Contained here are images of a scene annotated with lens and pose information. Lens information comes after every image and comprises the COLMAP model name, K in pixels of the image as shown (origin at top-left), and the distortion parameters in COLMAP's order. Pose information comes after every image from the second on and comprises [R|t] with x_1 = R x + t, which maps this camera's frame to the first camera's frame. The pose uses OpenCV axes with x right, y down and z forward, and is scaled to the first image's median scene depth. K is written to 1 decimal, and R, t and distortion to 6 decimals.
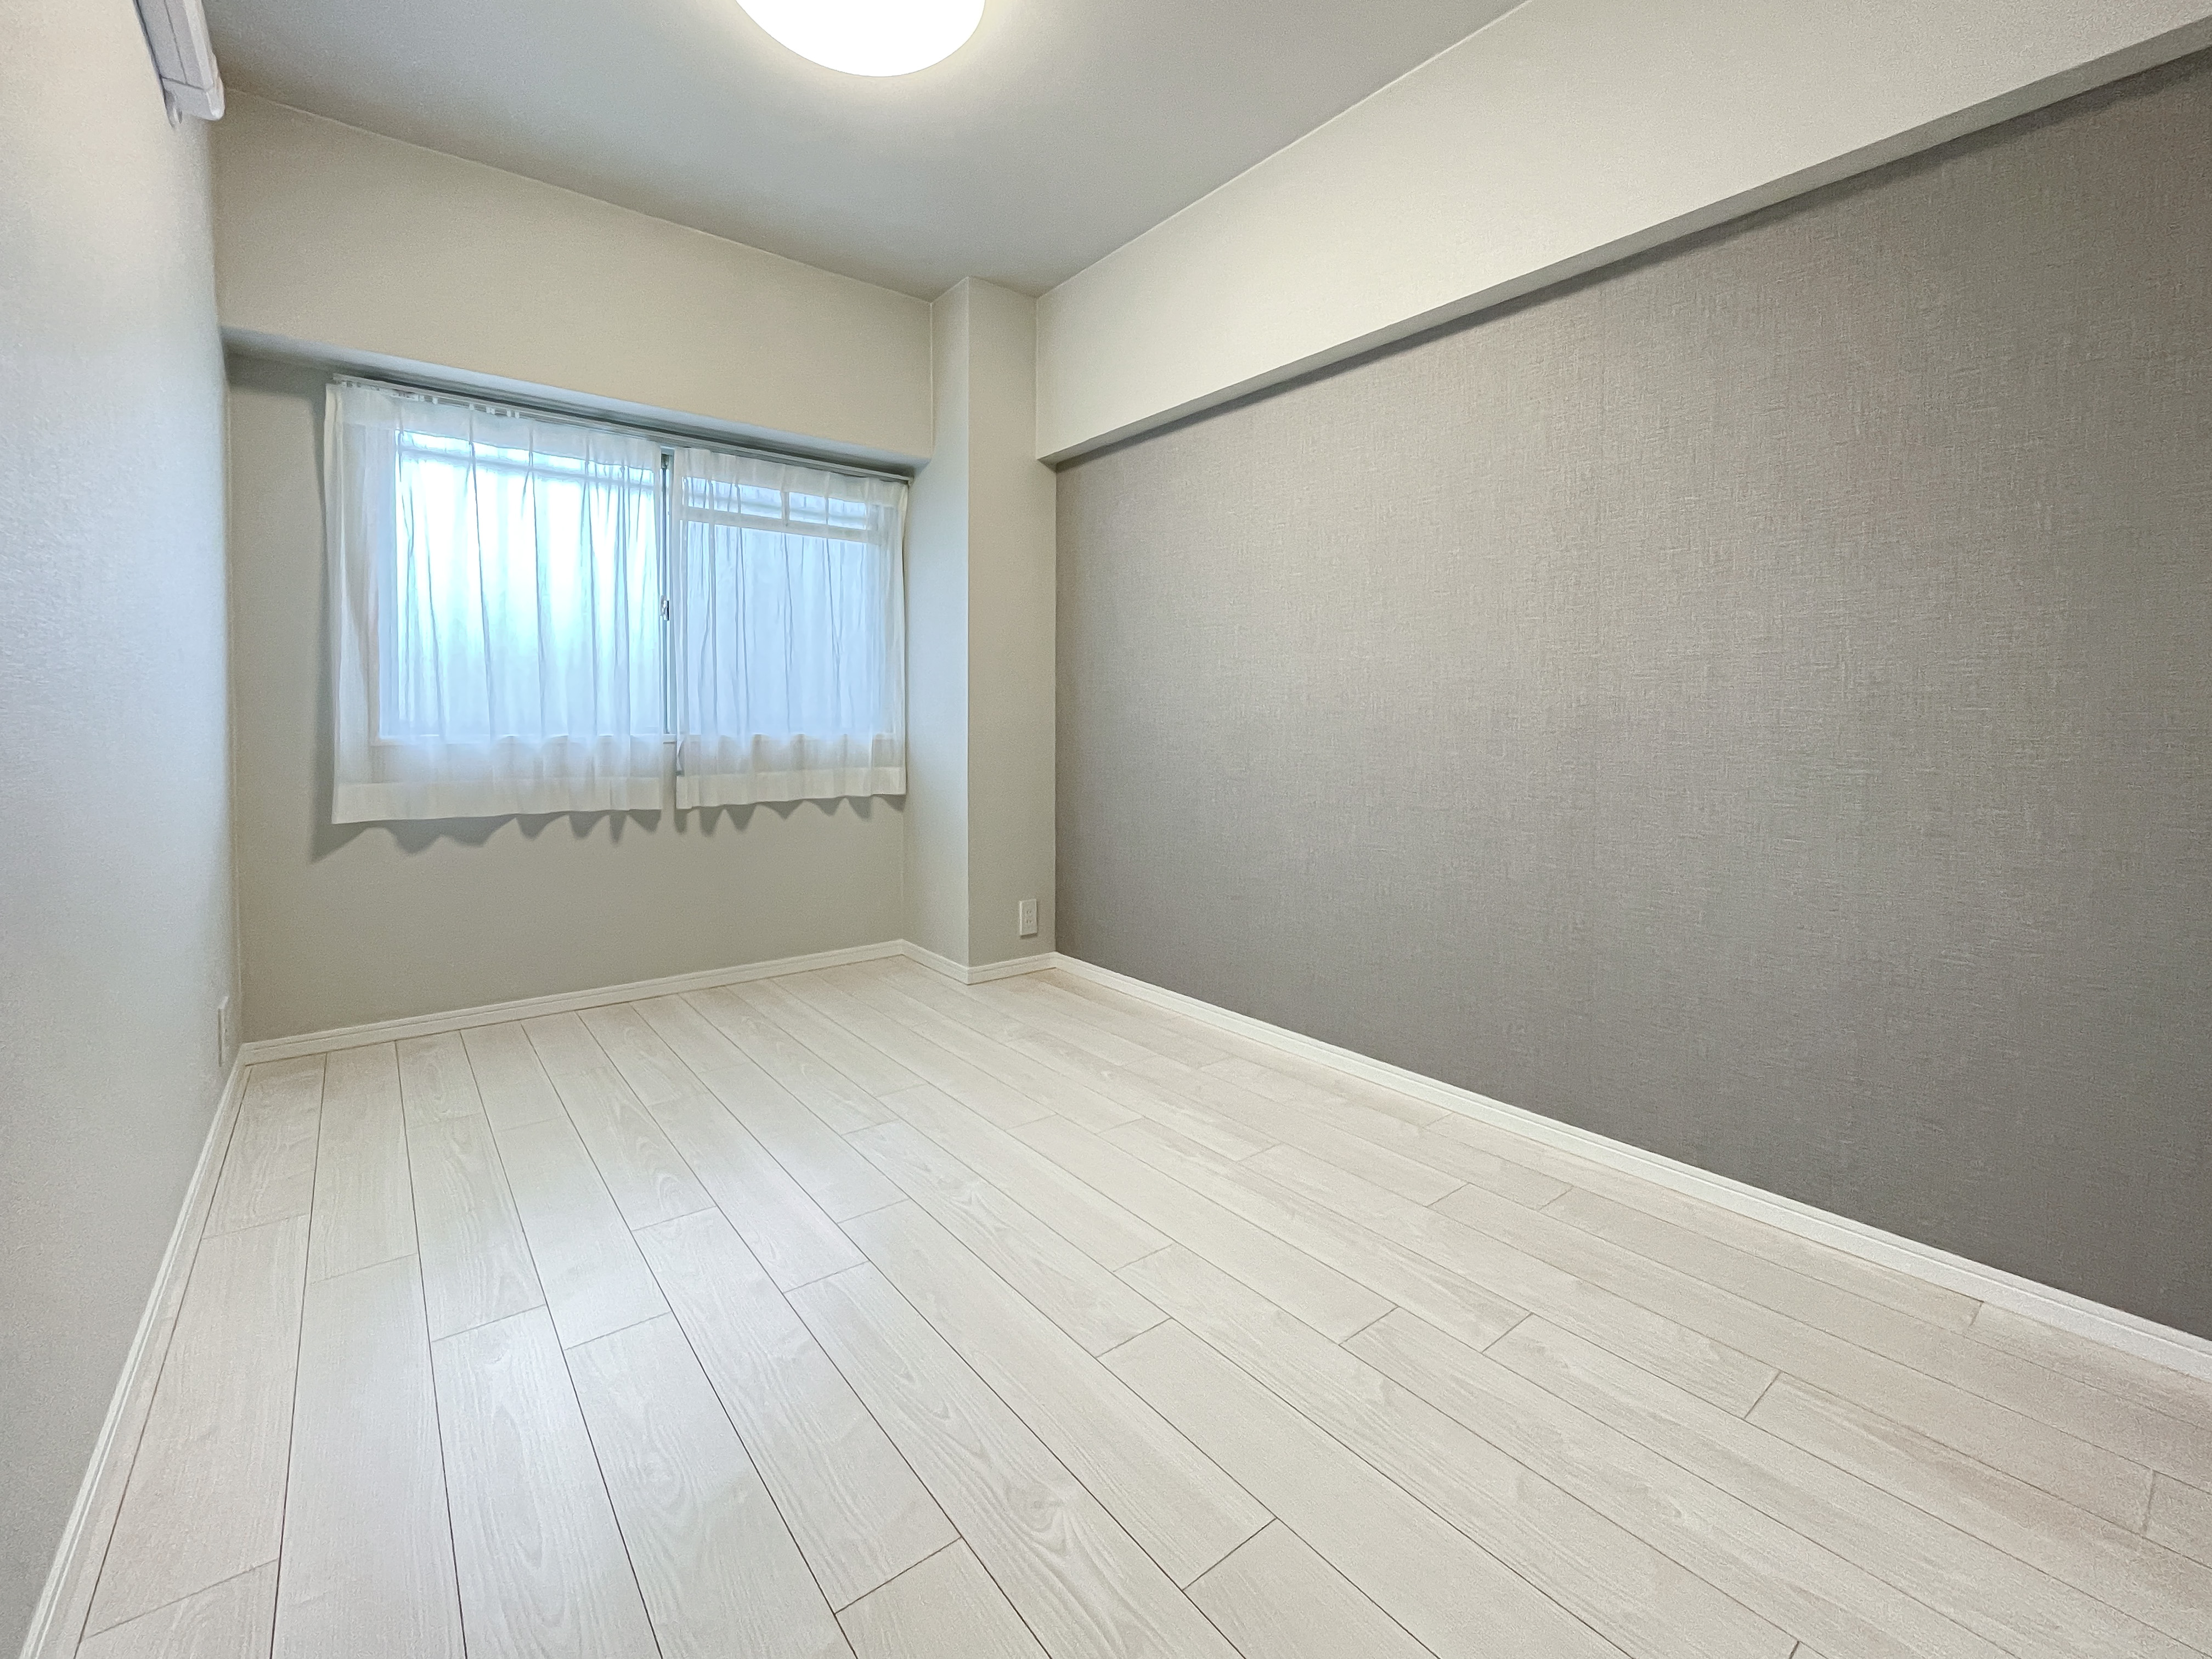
lens RADIAL K [[903.8, 0, 1071.6], [0, 903.8, 827.0], [0, 0, 1]] dist [-0.001897, -0.000054]
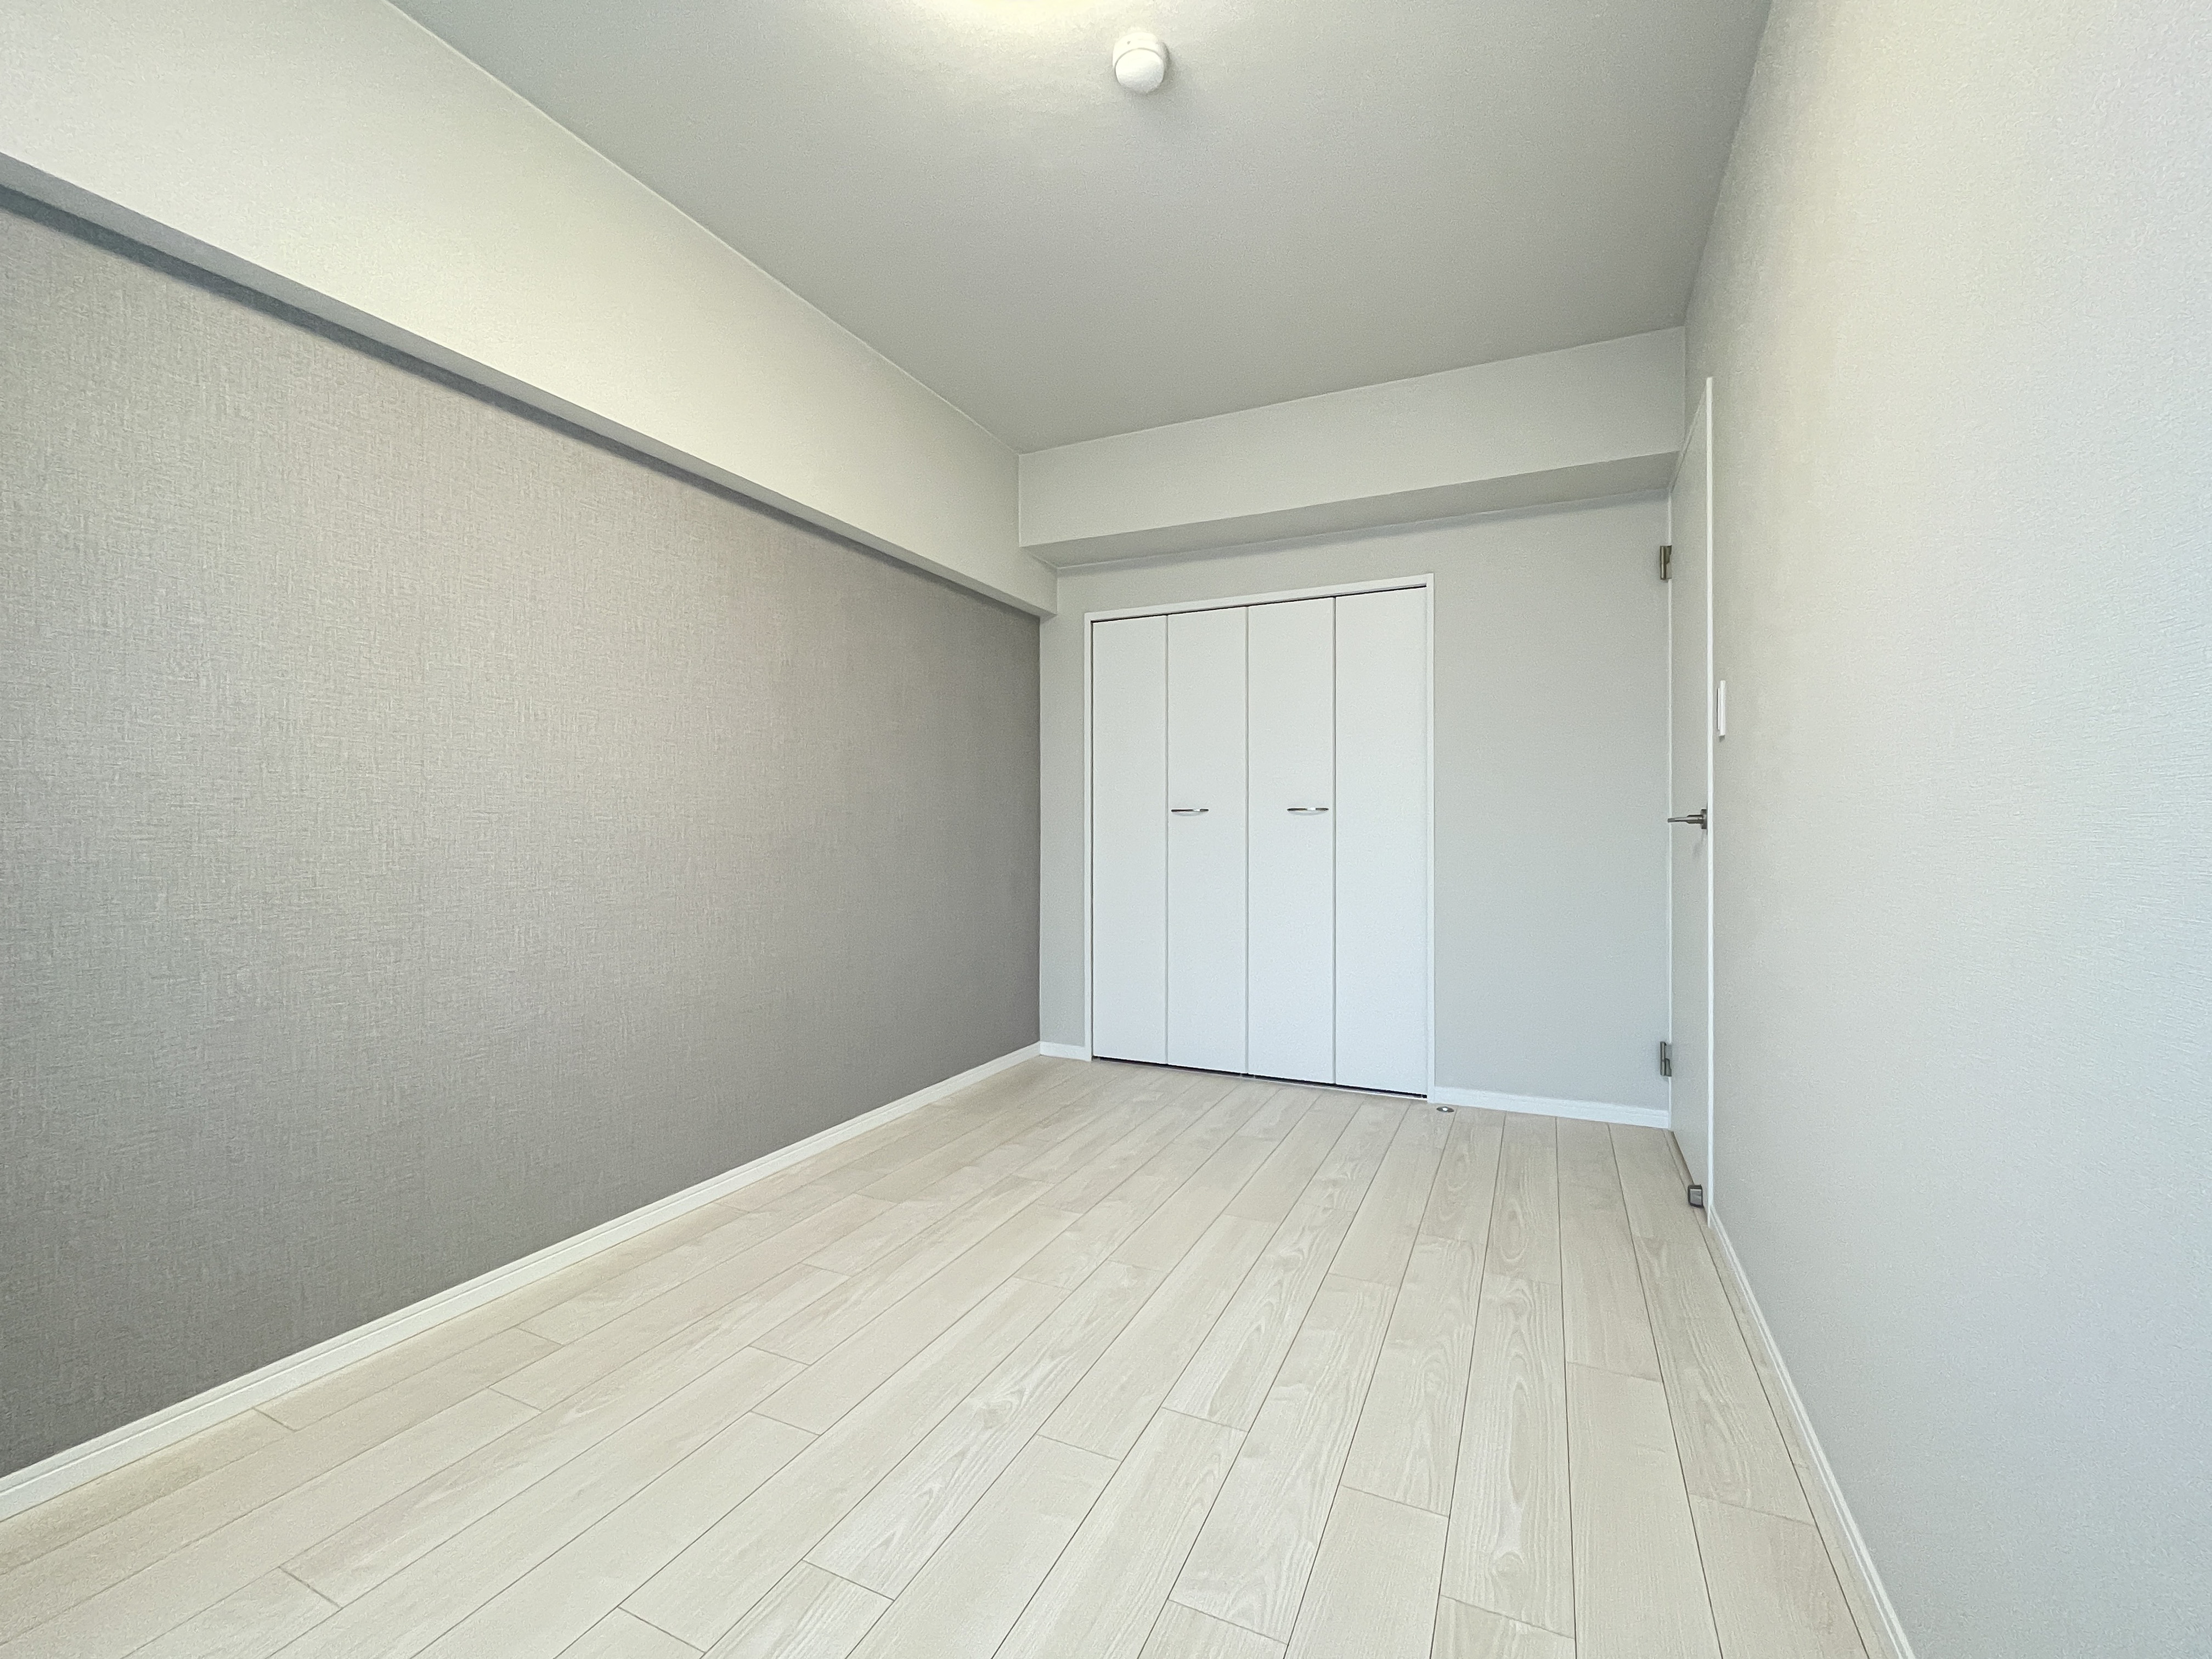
lens RADIAL K [[893.2, 0, 1164.3], [0, 893.2, 831.2], [0, 0, 1]] dist [0.020555, 0.000037]
pose [[-0.478279, -0.008906, 0.878163, -0.997243], [0.100406, 0.992837, 0.064754, -0.173483], [-0.872449, 0.119144, -0.473959, 1.299399]]
